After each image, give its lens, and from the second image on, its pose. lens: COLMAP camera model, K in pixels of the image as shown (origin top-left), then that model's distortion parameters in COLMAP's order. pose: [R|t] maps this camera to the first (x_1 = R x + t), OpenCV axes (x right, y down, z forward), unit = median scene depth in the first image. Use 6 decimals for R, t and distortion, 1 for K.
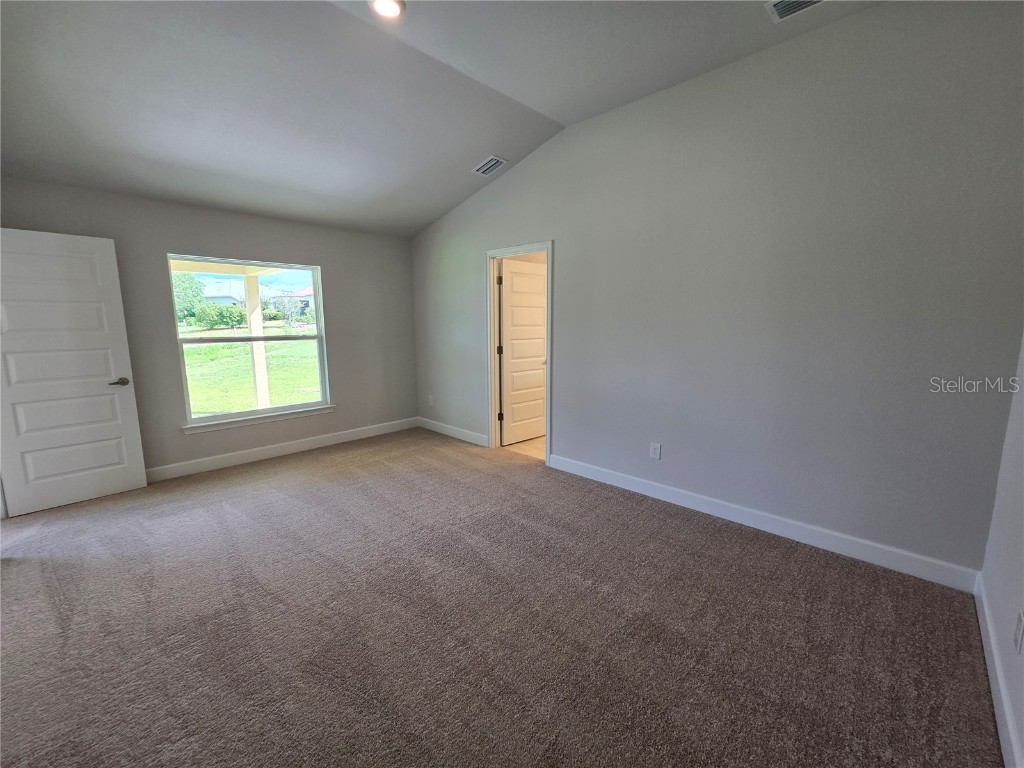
lens RADIAL K [[420.1, 0, 515.1], [0, 420.1, 379.9], [0, 0, 1]] dist [-0.001229, 0.002278]
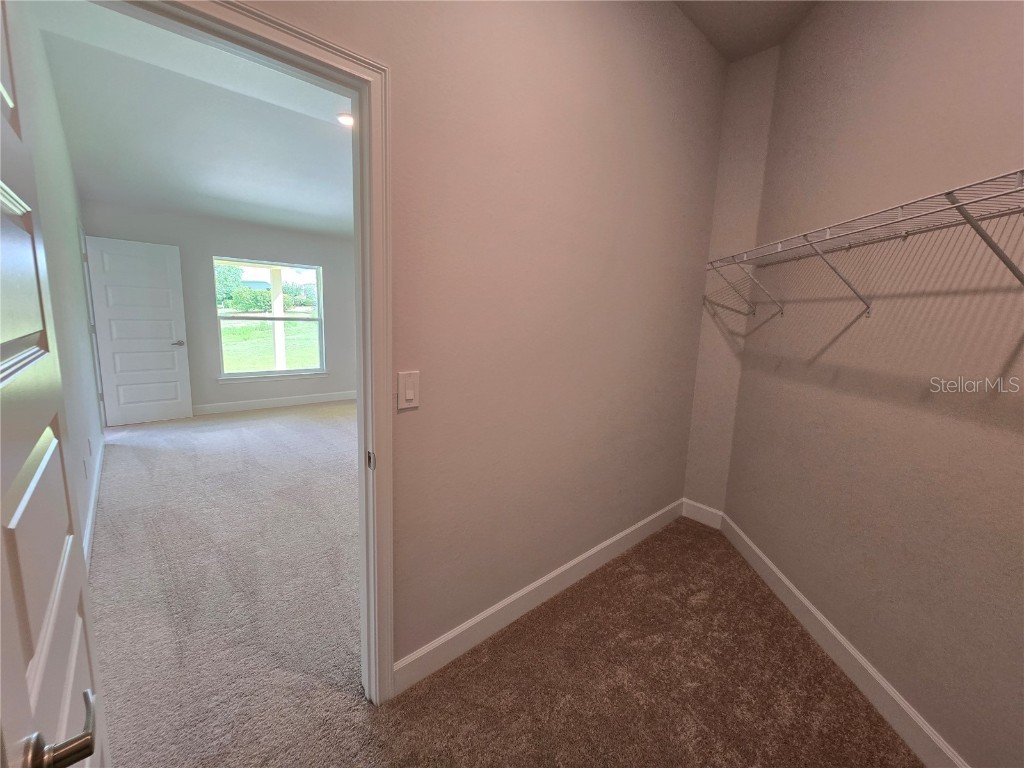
lens RADIAL K [[420.1, 0, 515.1], [0, 420.1, 379.9], [0, 0, 1]] dist [-0.001229, 0.002278]
pose [[0.997193, 0.051494, -0.054350, 0.239479], [-0.050911, 0.998630, 0.012058, 0.041296], [0.054897, -0.009257, 0.998449, -0.301611]]
